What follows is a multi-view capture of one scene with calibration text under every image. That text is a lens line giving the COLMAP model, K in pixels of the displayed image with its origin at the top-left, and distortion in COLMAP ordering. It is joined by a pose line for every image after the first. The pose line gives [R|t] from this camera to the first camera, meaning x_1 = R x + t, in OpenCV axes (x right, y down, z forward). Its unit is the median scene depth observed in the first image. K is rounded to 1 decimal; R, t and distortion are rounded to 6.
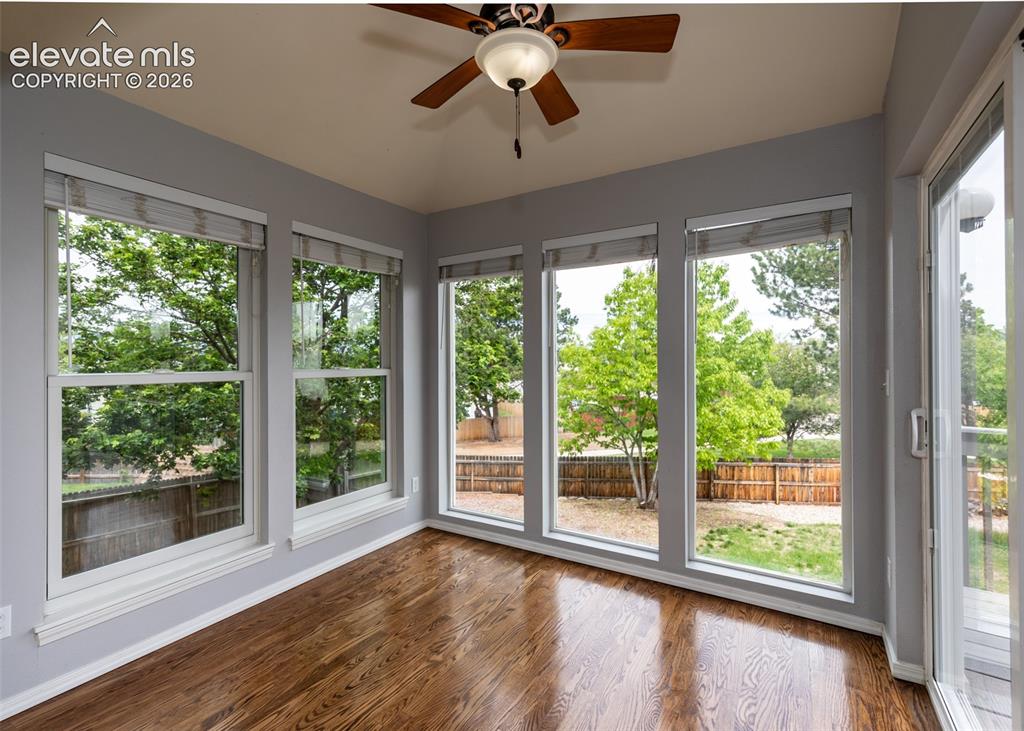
lens RADIAL K [[470.4, 0, 495.8], [0, 470.4, 358.7], [0, 0, 1]] dist [0.003964, 0.000164]
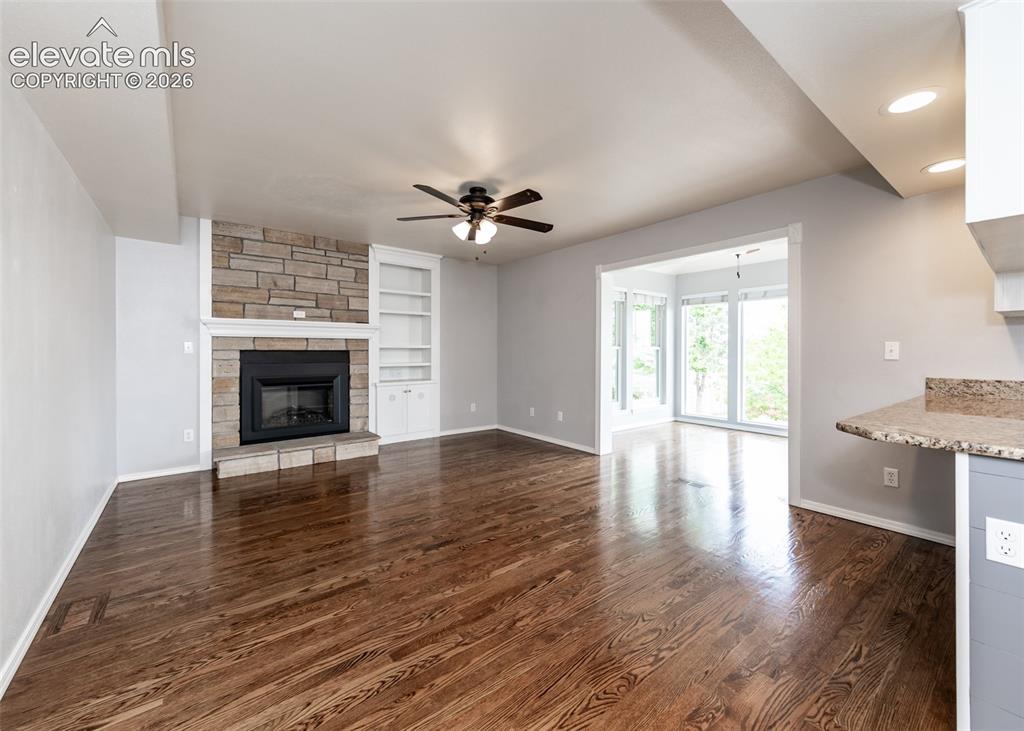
lens RADIAL K [[411.2, 0, 514.3], [0, 411.2, 350.0], [0, 0, 1]] dist [-0.000196, -0.000273]
pose [[0.942354, 0.009711, -0.334476, -0.052652], [-0.006906, 0.999930, 0.009572, 0.005350], [0.334545, -0.006710, 0.942356, -0.252588]]
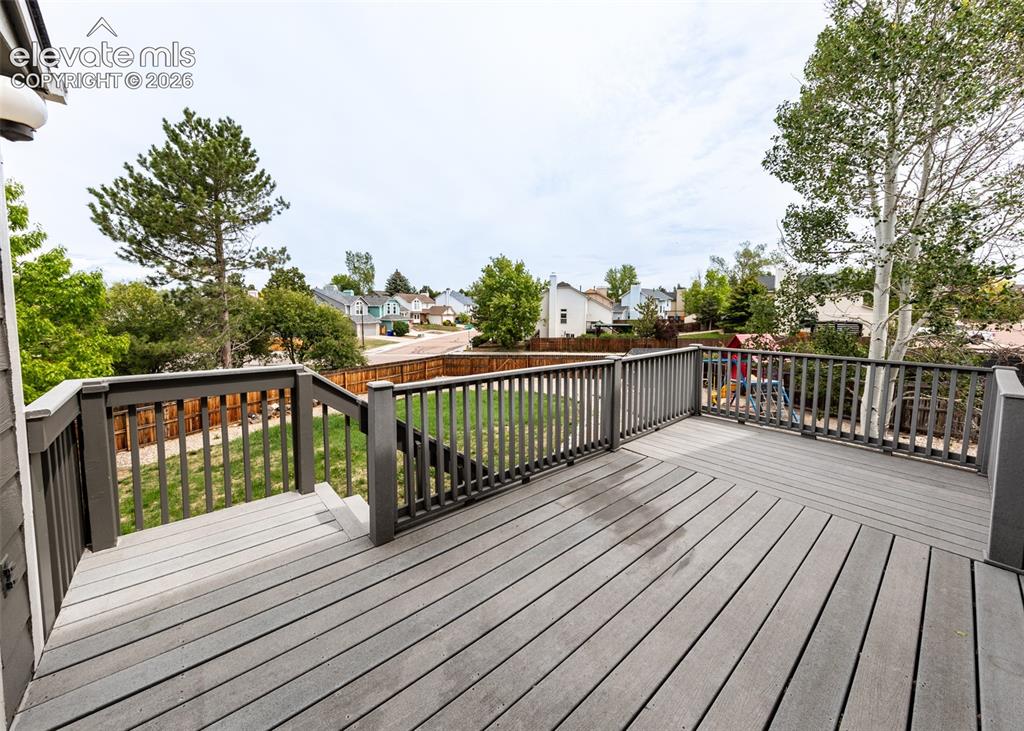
lens RADIAL K [[380.3, 0, 508.7], [0, 380.3, 336.7], [0, 0, 1]] dist [0.002803, -0.000219]
pose [[0.288836, -0.065095, 0.955163, 0.083741], [-0.012011, 0.997361, 0.071603, 0.000019], [-0.957303, -0.032154, 0.287292, 0.007332]]
